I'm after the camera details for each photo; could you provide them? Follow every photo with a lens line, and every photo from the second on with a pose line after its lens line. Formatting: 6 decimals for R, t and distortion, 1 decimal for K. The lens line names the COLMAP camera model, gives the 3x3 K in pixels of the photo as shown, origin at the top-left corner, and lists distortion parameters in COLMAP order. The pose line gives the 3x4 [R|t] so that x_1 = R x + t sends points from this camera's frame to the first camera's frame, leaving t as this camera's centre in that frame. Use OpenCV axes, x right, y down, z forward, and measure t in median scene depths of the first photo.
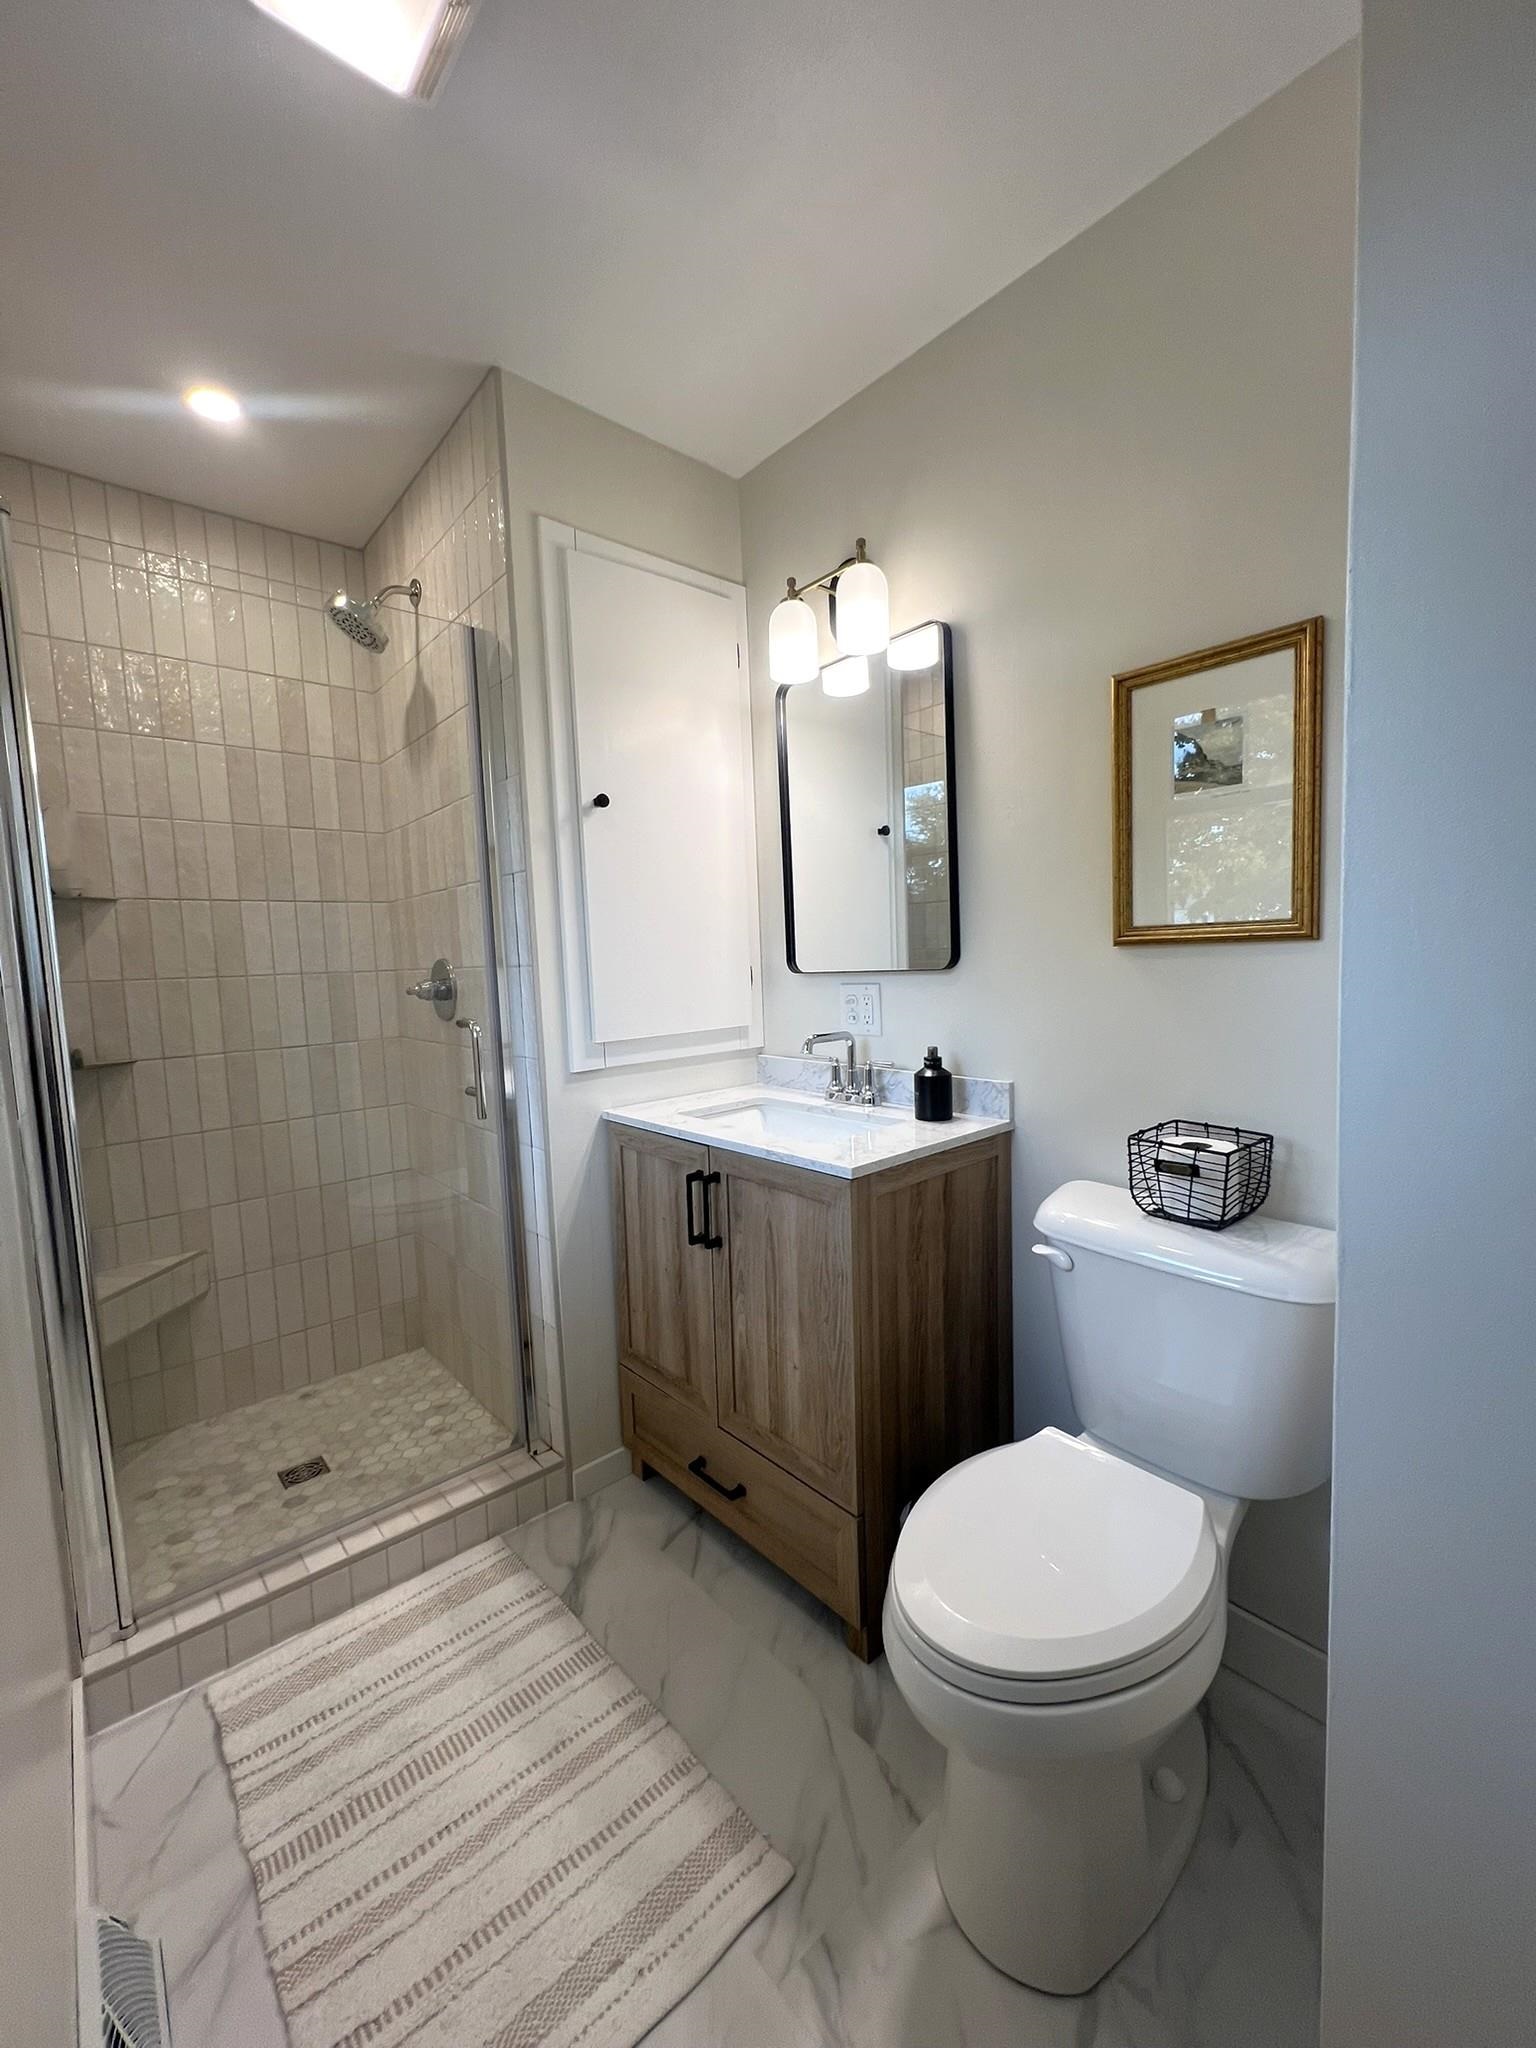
lens RADIAL K [[819.9, 0, 768.8], [0, 819.9, 1023.7], [0, 0, 1]] dist [0.001825, -0.000072]
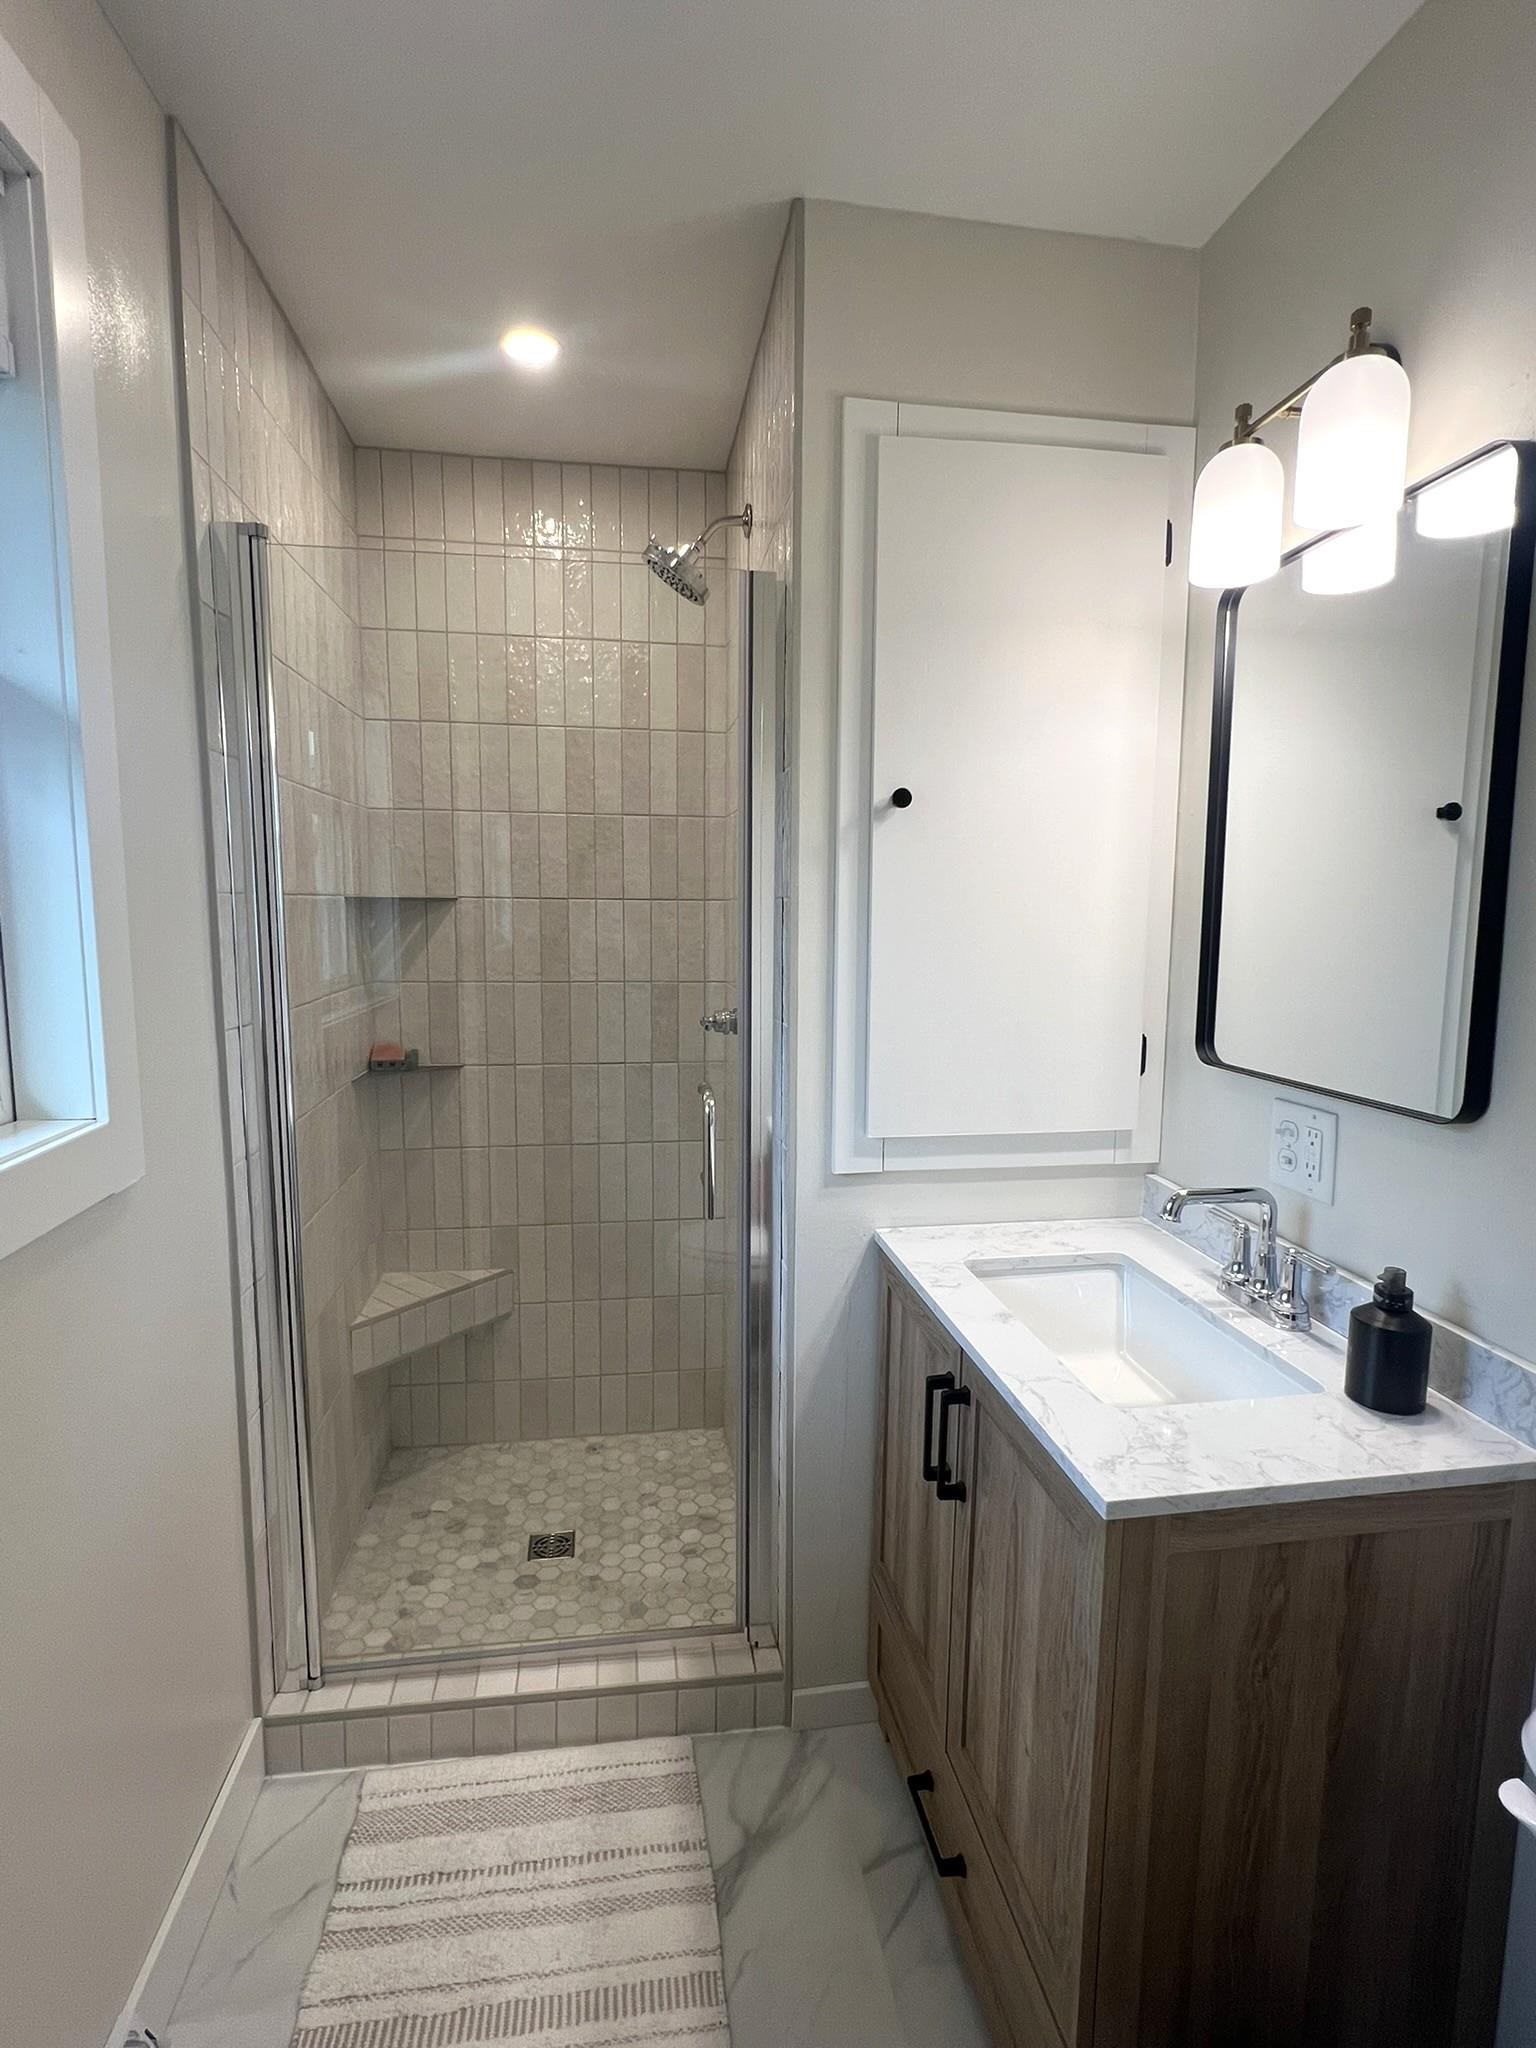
lens RADIAL K [[1009.8, 0, 764.4], [0, 1009.8, 1024.2], [0, 0, 1]] dist [-0.001497, -0.000049]
pose [[0.840525, 0.108065, -0.530886, 0.172167], [-0.086210, 0.994098, 0.065864, -0.127882], [0.534870, -0.009593, 0.844880, 0.214828]]
